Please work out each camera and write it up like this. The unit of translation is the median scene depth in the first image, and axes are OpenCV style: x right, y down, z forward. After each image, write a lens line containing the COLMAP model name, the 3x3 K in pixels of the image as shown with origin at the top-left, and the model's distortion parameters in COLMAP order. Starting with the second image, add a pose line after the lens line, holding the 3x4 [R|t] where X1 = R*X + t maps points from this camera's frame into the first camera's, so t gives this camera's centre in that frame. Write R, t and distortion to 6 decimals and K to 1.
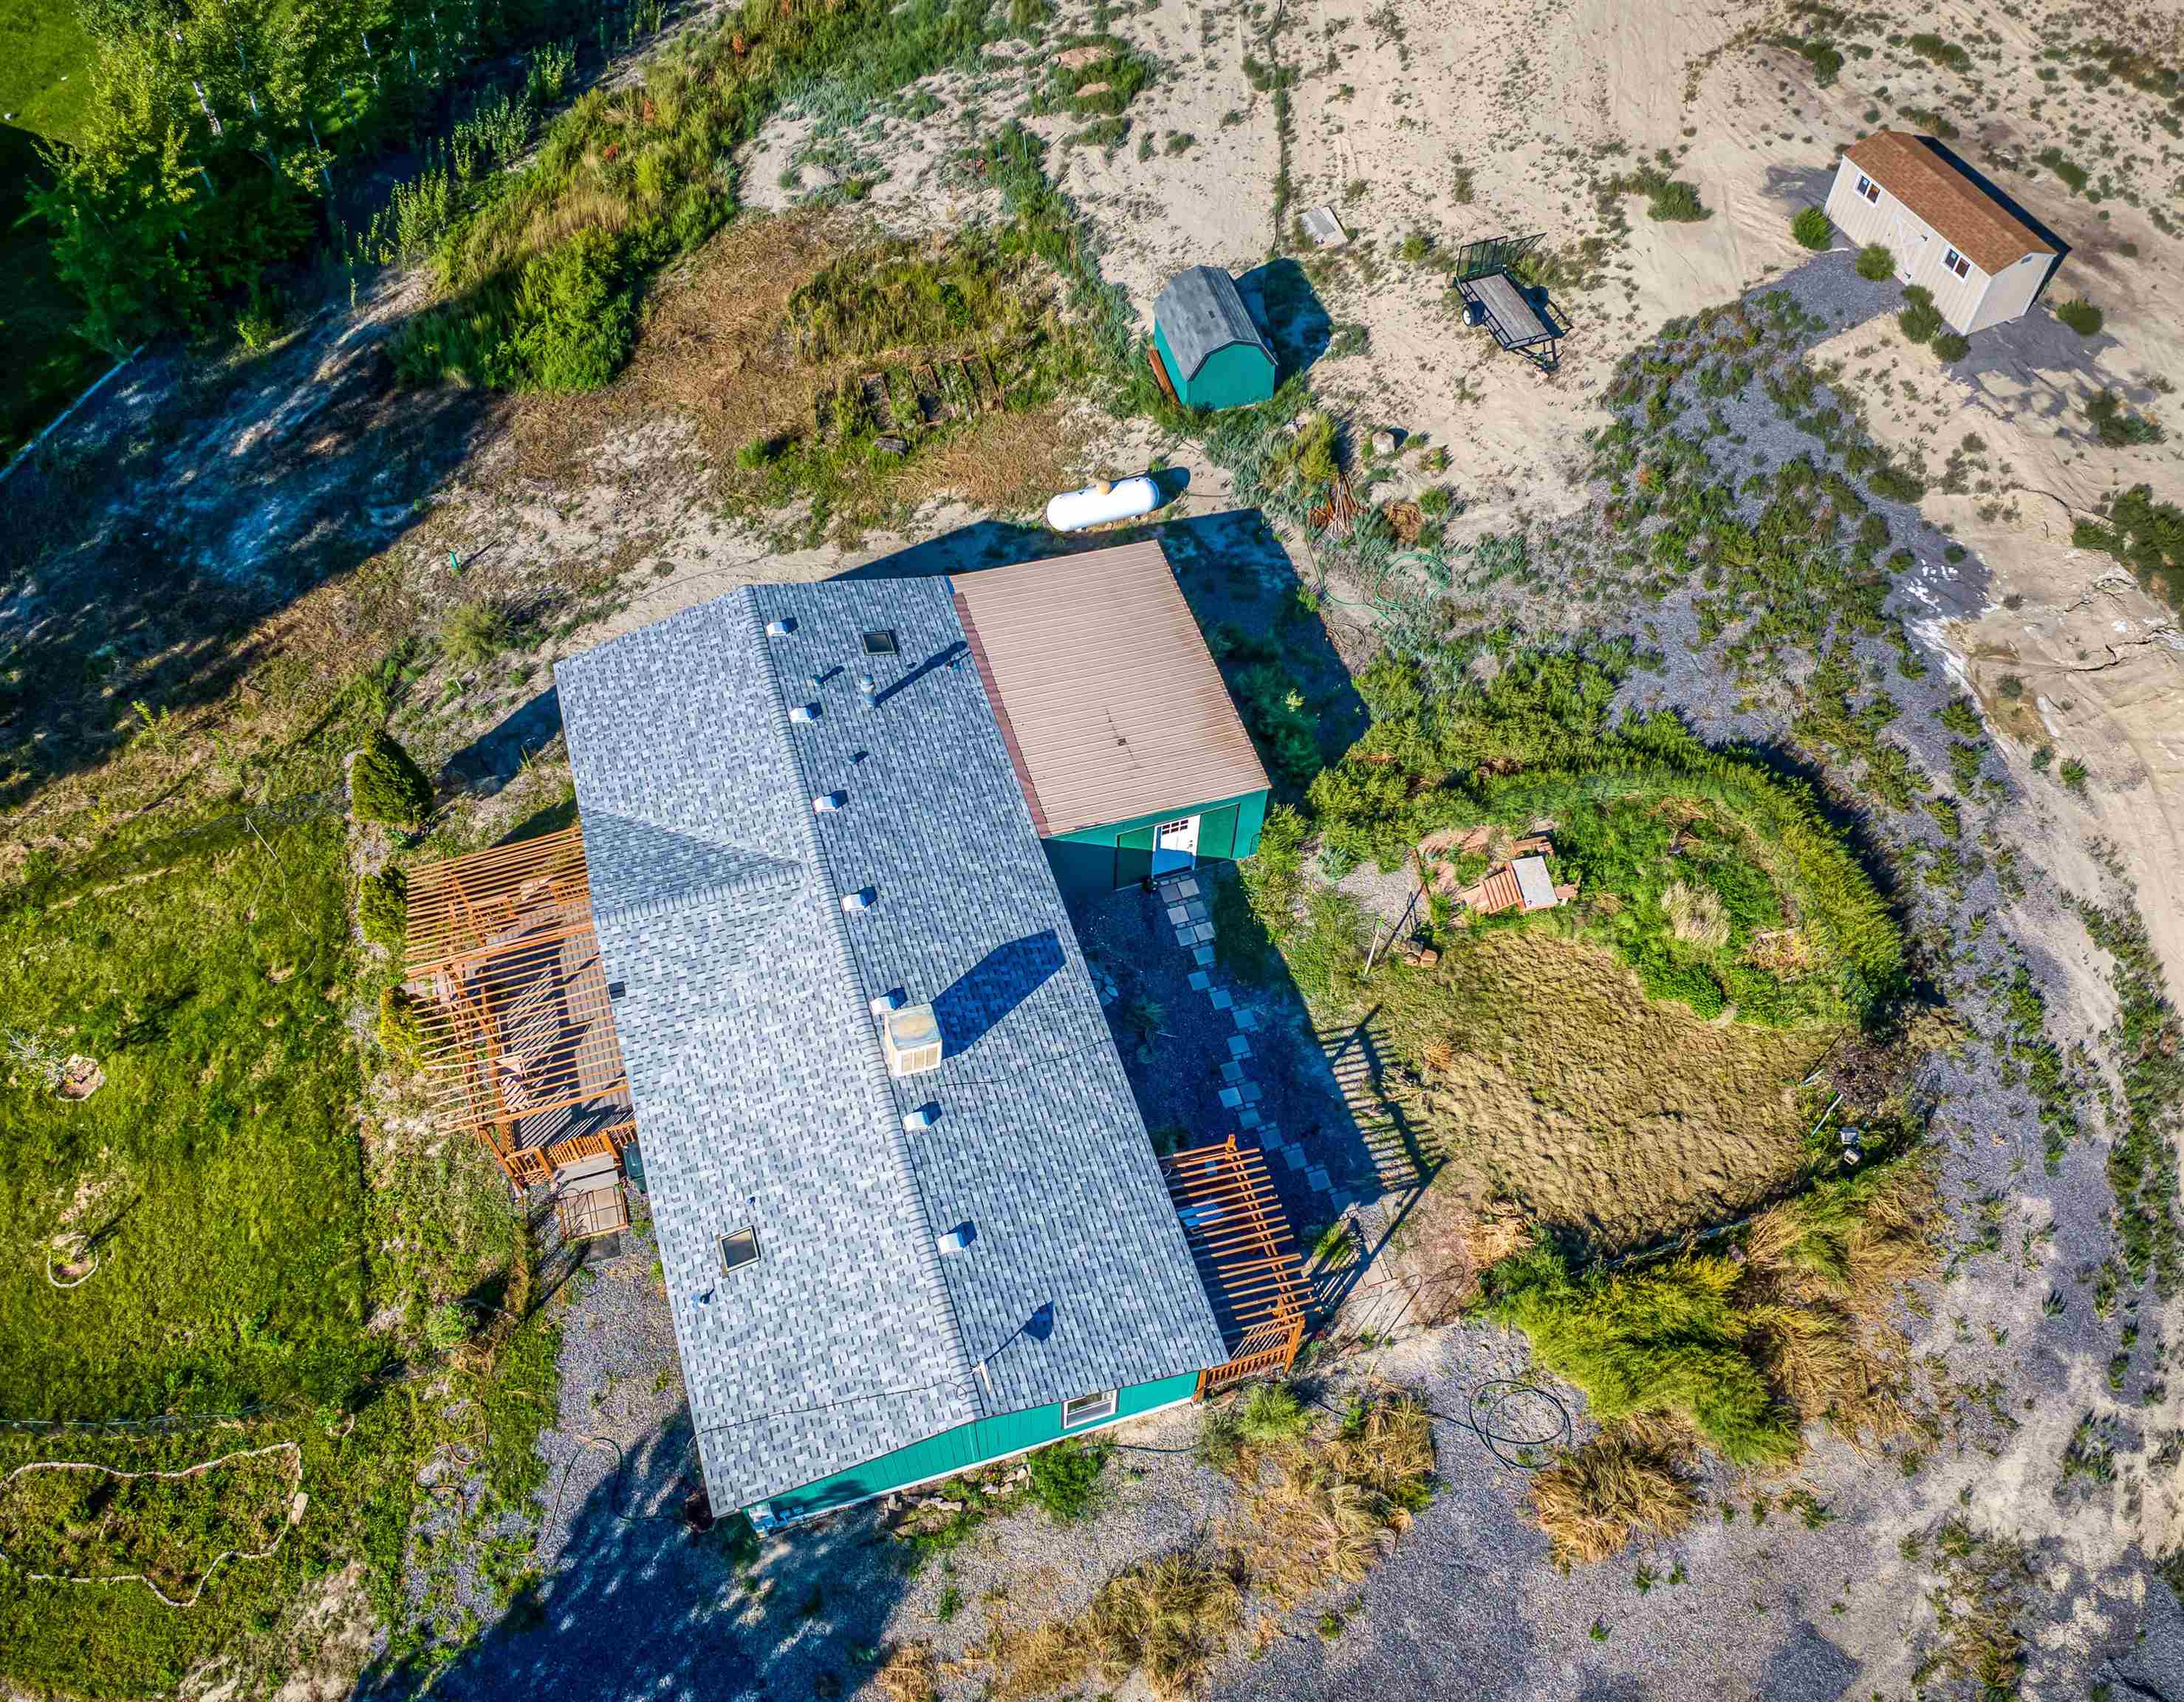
lens RADIAL K [[1730.1, 0, 1087.0], [0, 1730.1, 835.5], [0, 0, 1]] dist [-0.089571, -0.022002]
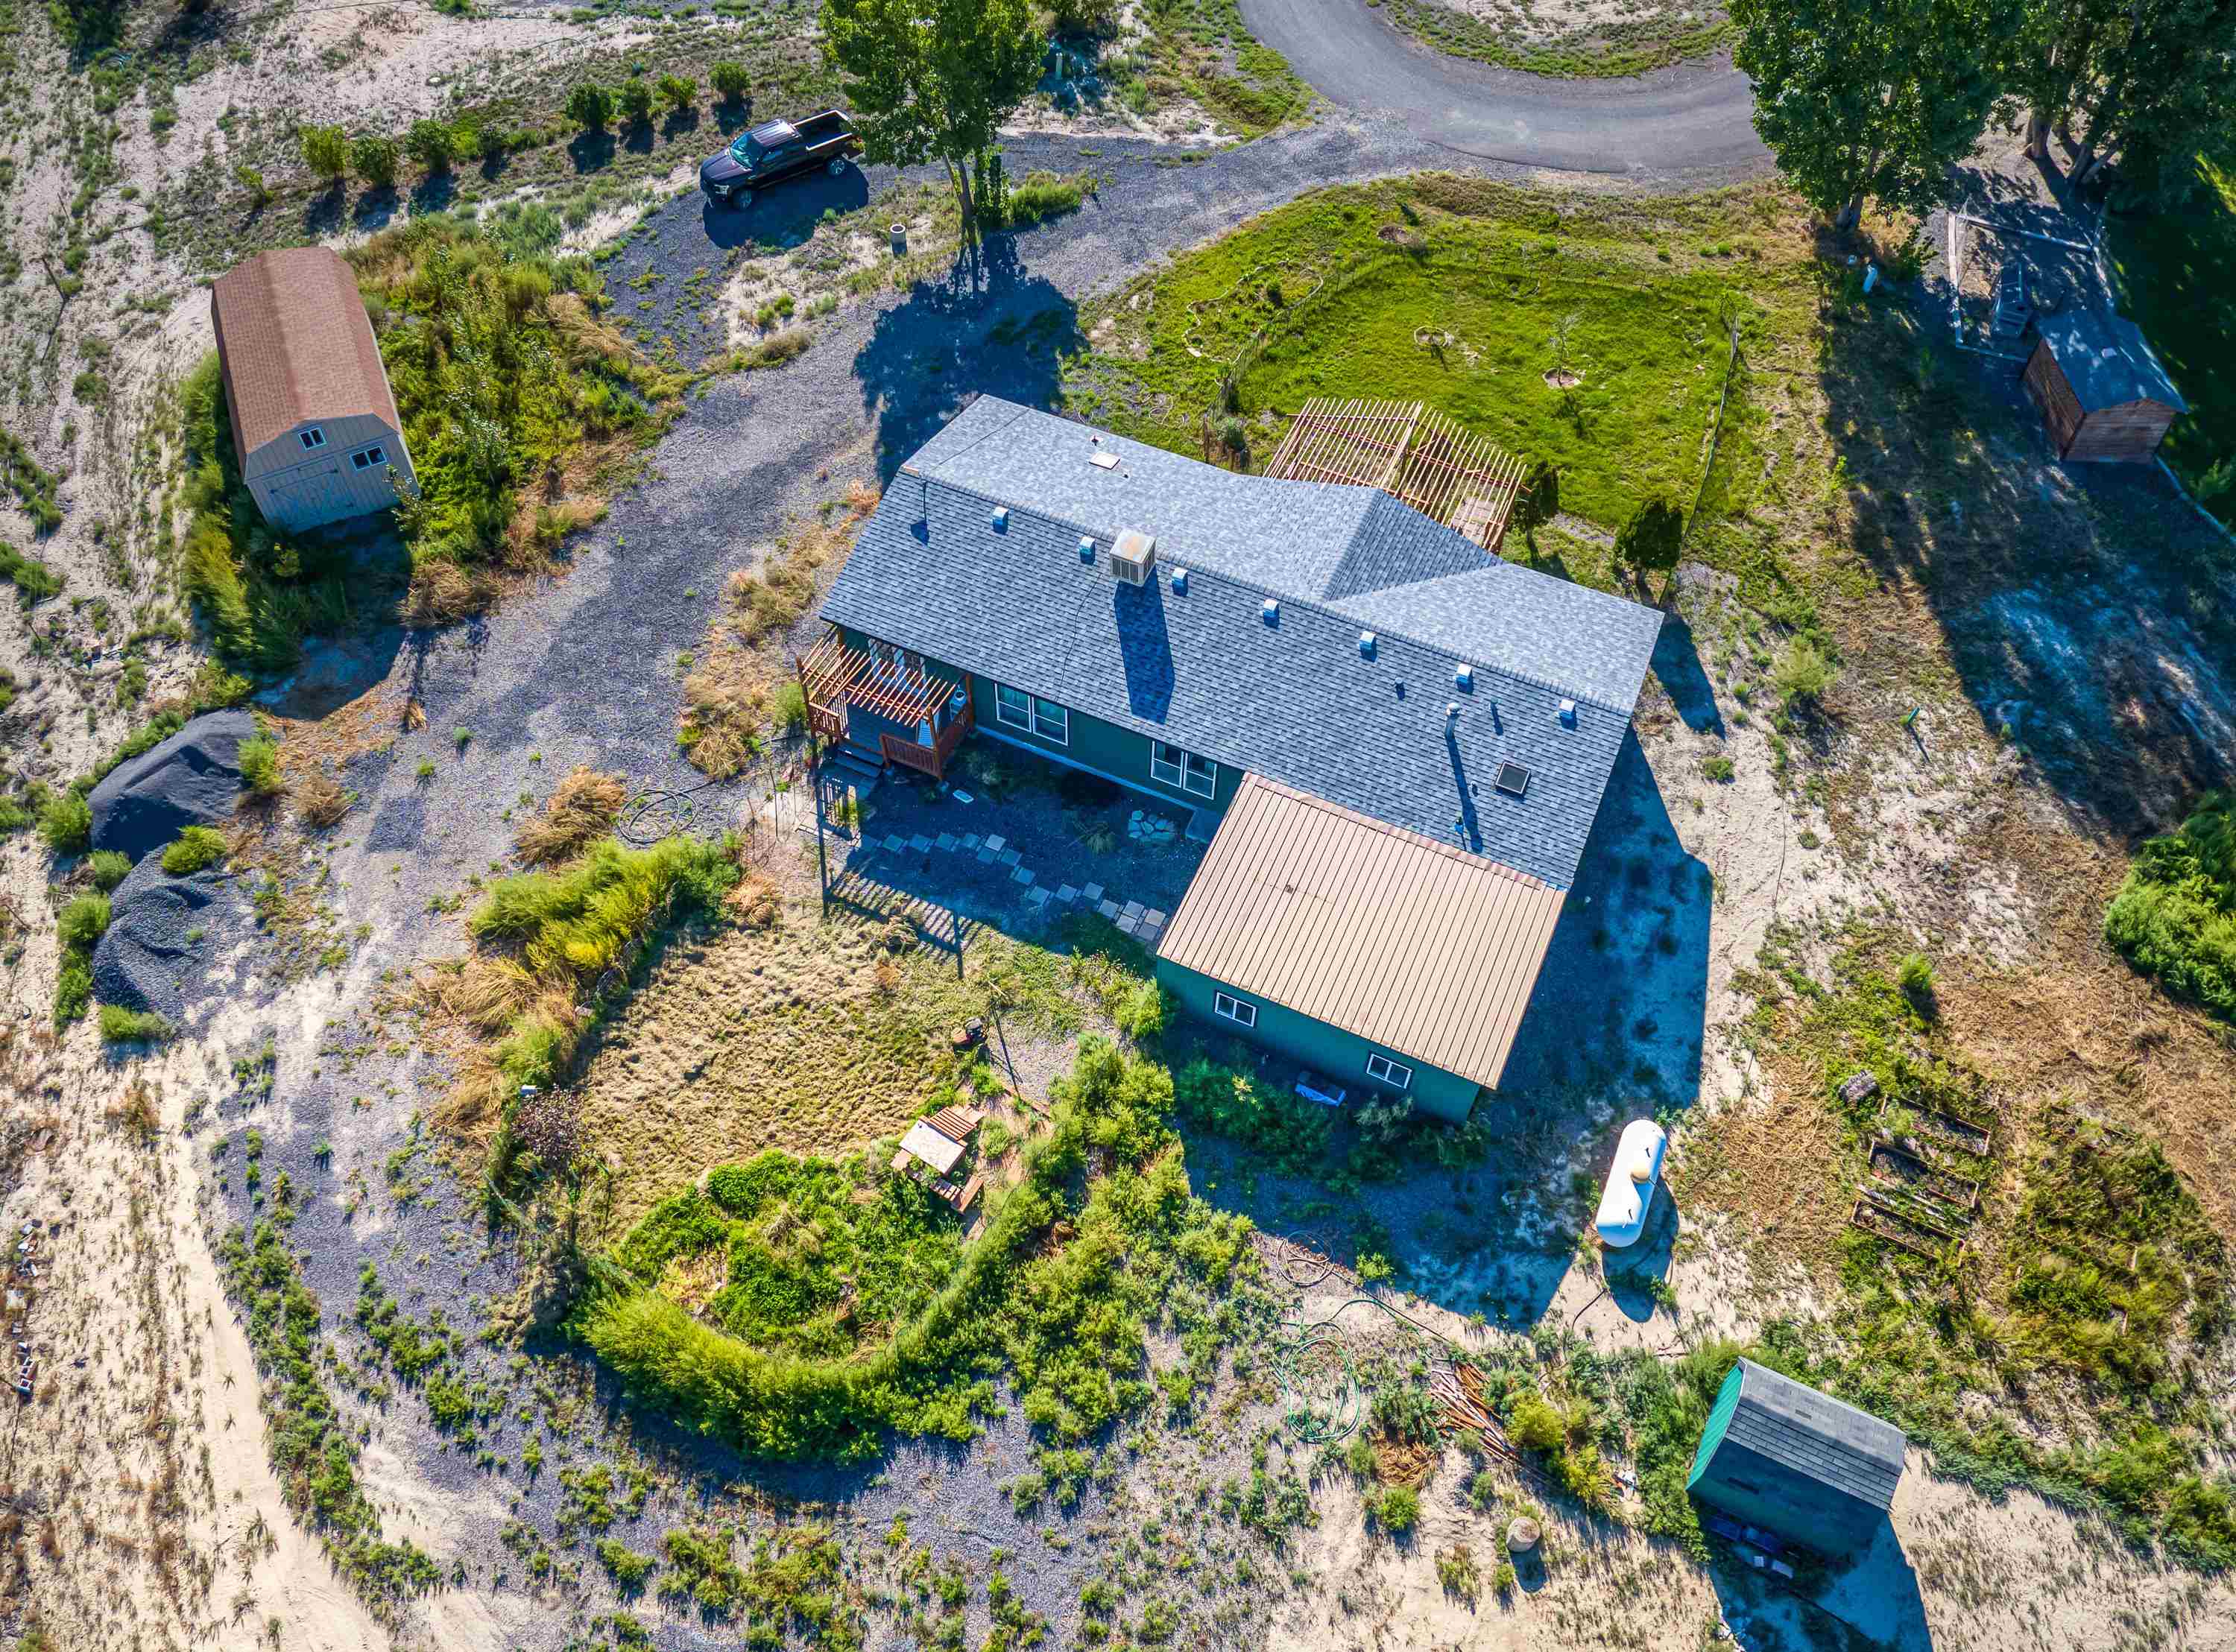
lens RADIAL K [[1642.6, 0, 1097.1], [0, 1642.6, 831.2], [0, 0, 1]] dist [-0.080475, -0.033404]
pose [[-0.673307, 0.603929, -0.426529, 0.505251], [-0.613042, -0.133514, 0.778687, -0.757876], [0.413324, 0.785776, 0.460130, 0.494955]]
